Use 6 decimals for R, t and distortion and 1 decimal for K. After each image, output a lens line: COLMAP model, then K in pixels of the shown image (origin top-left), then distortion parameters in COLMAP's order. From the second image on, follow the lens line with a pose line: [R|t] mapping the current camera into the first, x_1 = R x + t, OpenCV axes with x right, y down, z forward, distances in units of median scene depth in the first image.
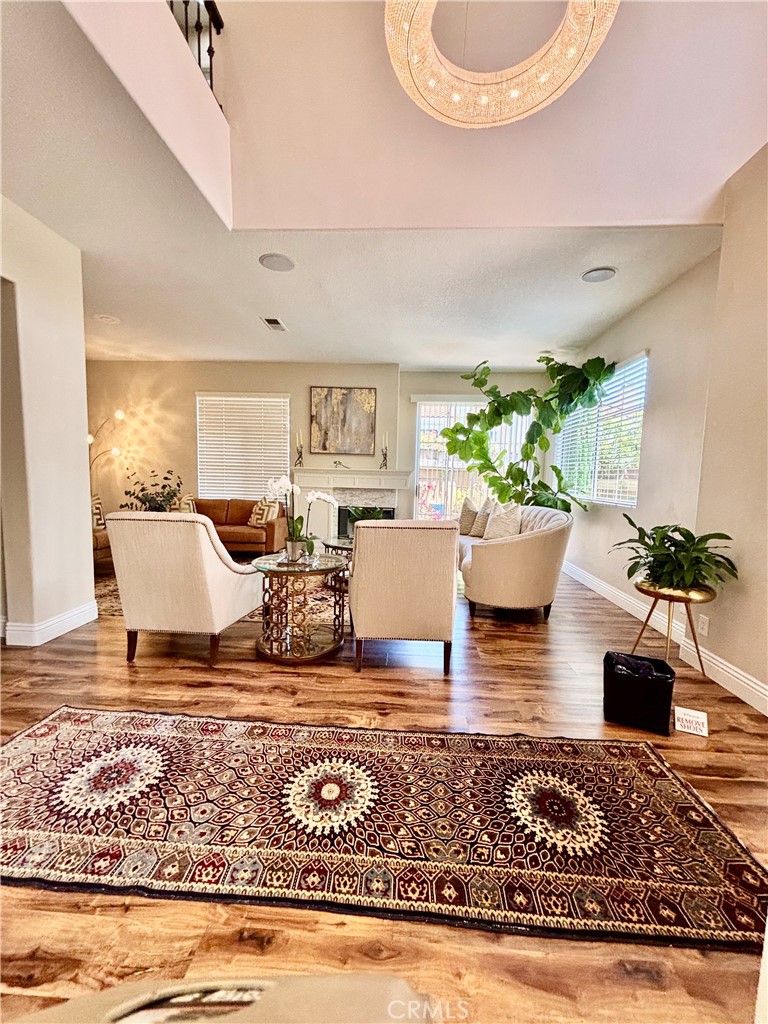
lens RADIAL K [[408.1, 0, 384.0], [0, 408.1, 512.0], [0, 0, 1]] dist [0.000530, -0.000395]
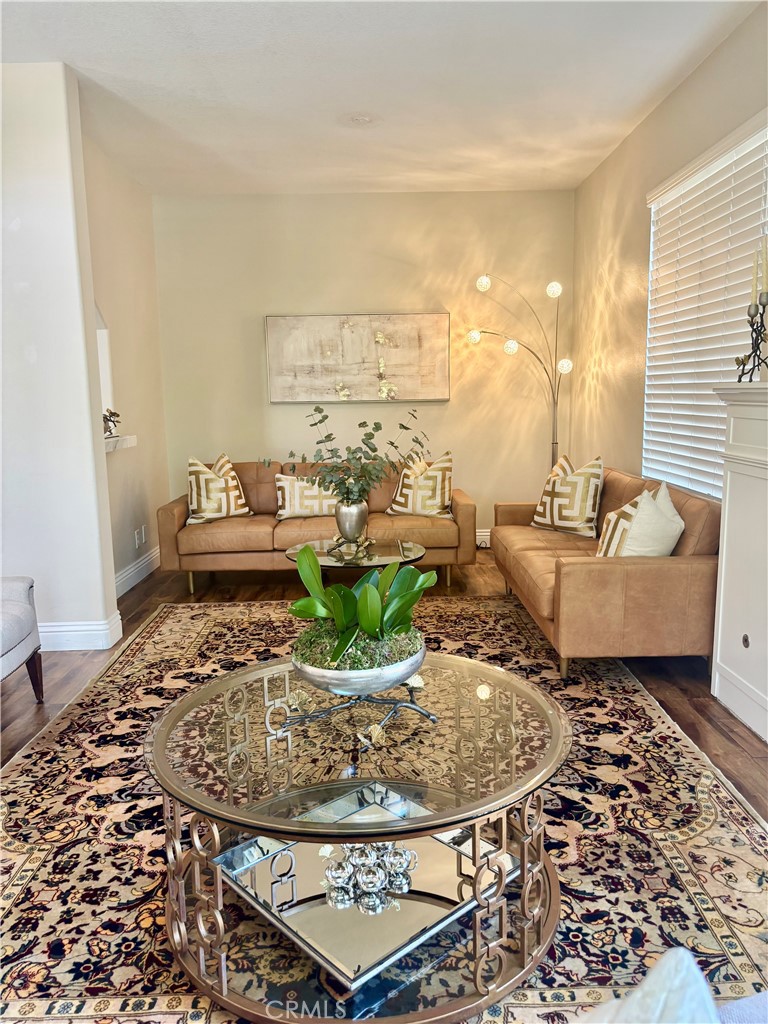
lens RADIAL K [[771.3, 0, 384.0], [0, 771.3, 512.0], [0, 0, 1]] dist [0.003162, -0.027806]
pose [[0.088124, 0.130793, -0.987485, 0.966074], [-0.064962, 0.989986, 0.125327, -0.245527], [0.993989, 0.053104, 0.095738, 2.577220]]
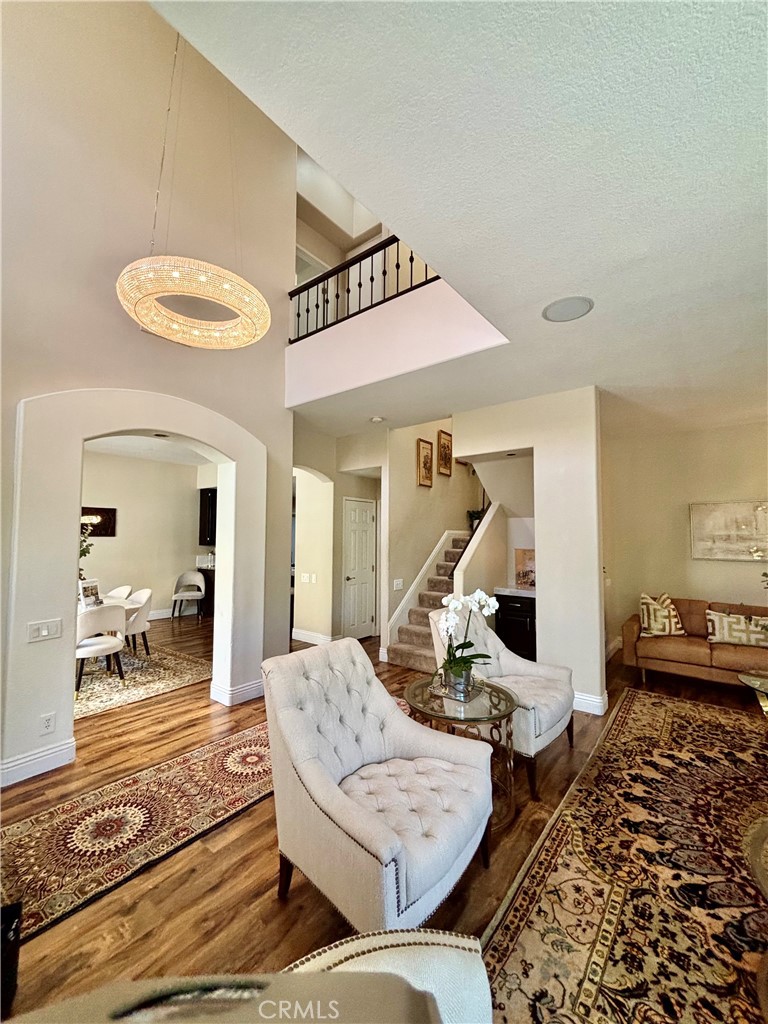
lens RADIAL K [[408.1, 0, 384.0], [0, 408.1, 512.0], [0, 0, 1]] dist [0.000530, -0.000395]
pose [[-0.574445, -0.065130, -0.815948, 0.961771], [-0.084768, 0.996203, -0.019840, -0.356176], [0.814142, 0.057770, -0.577785, 2.219564]]
